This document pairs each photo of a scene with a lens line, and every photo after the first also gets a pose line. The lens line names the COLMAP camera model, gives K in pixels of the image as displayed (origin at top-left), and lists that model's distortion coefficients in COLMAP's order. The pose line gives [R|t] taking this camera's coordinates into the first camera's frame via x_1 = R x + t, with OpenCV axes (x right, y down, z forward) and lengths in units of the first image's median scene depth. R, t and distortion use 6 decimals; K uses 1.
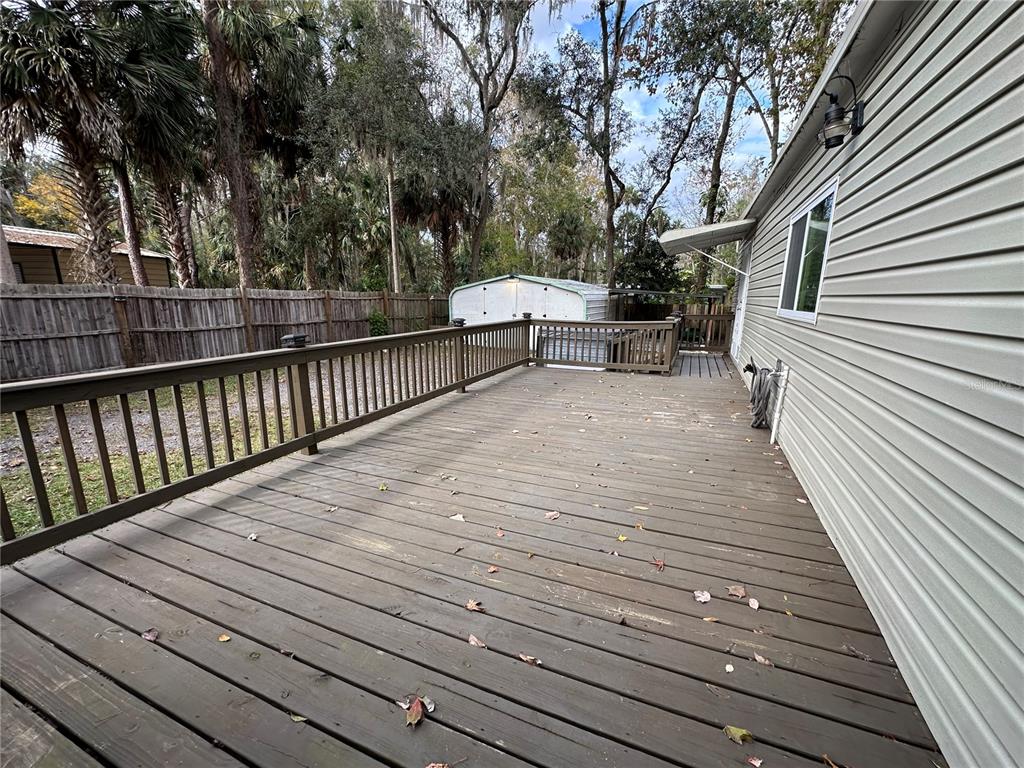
lens RADIAL K [[417.2, 0, 512.3], [0, 417.2, 383.8], [0, 0, 1]] dist [-0.004232, 0.000791]
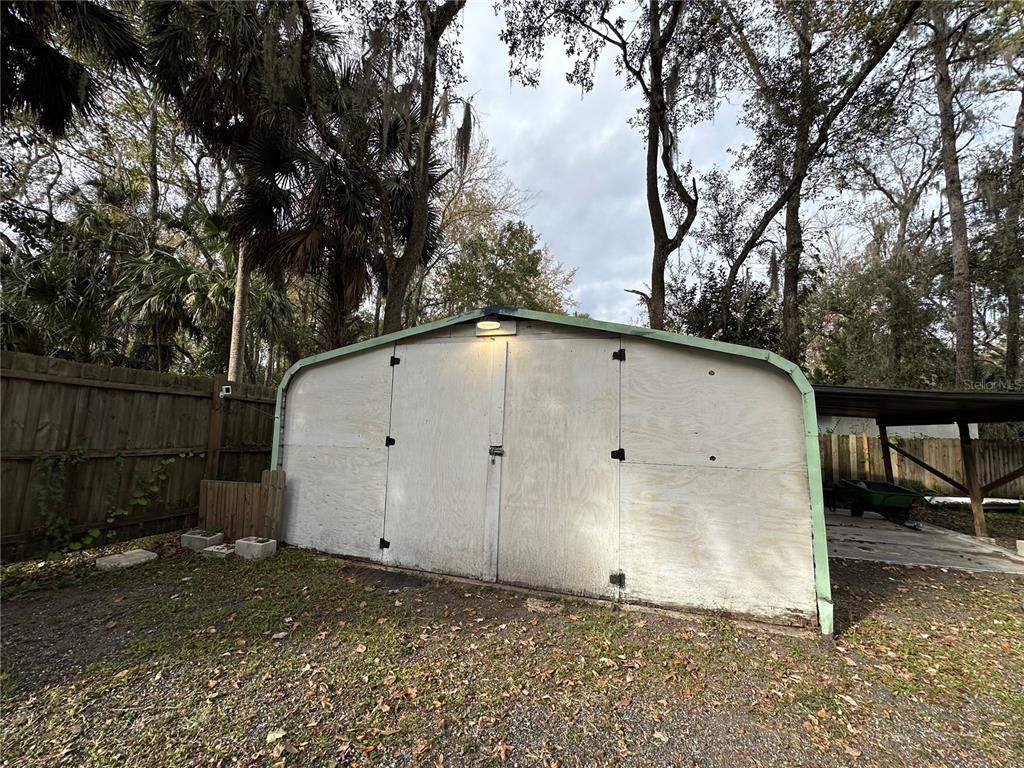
lens RADIAL K [[417.2, 0, 510.8], [0, 417.2, 384.1], [0, 0, 1]] dist [-0.004232, 0.000791]
pose [[0.989504, 0.035410, 0.140101, -0.018866], [0.009861, 0.950706, -0.309937, -0.089892], [-0.144170, 0.308066, 0.940378, 0.538873]]
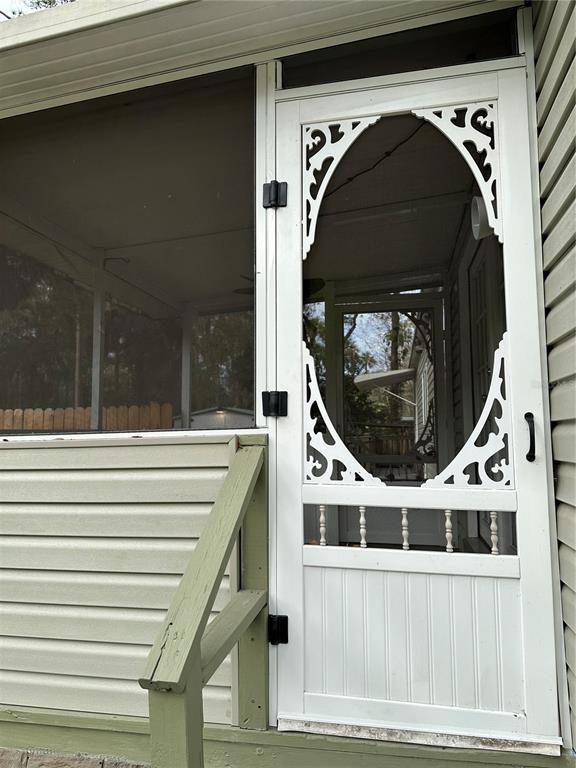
lens RADIAL K [[538.1, 0, 287.9], [0, 538.1, 384.9], [0, 0, 1]] dist [0.027275, -0.001542]
pose [[0.977767, 0.005251, 0.209629, -0.086868], [0.057349, 0.954878, -0.291408, 0.064092], [-0.201701, 0.296951, 0.933347, -0.224203]]
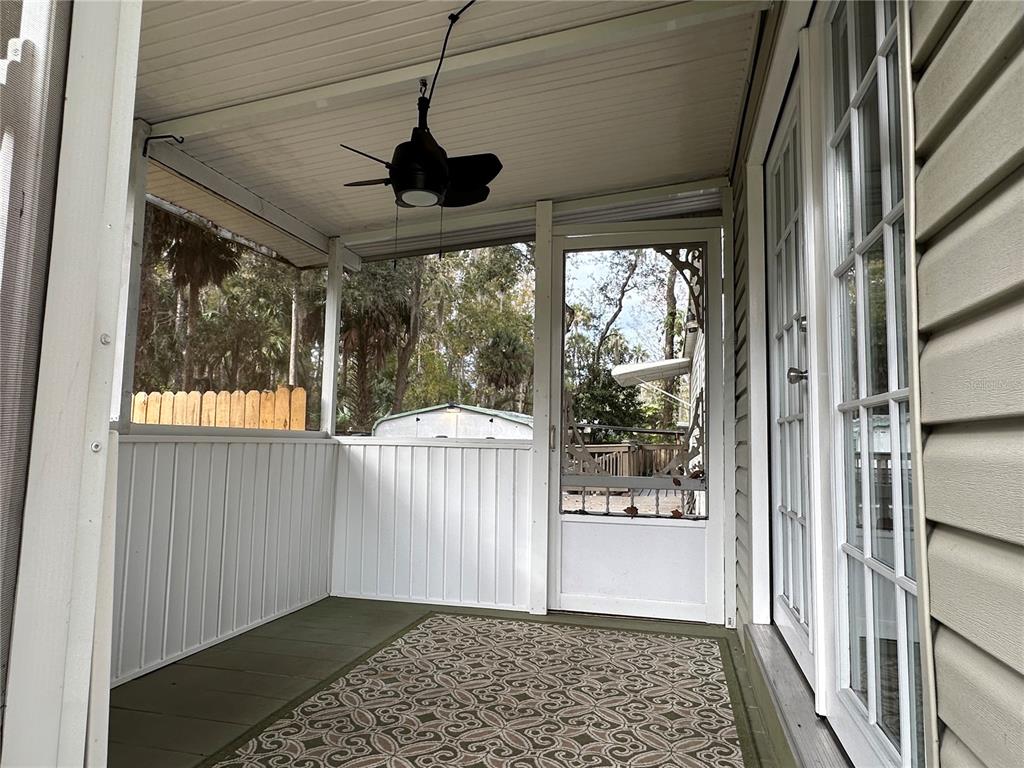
lens RADIAL K [[621.6, 0, 513.1], [0, 621.6, 384.7], [0, 0, 1]] dist [-0.034695, 0.000231]
pose [[0.987780, 0.024732, 0.153878, -0.053419], [0.021198, 0.956833, -0.289864, 0.052374], [-0.154404, 0.289584, 0.944617, -0.168320]]
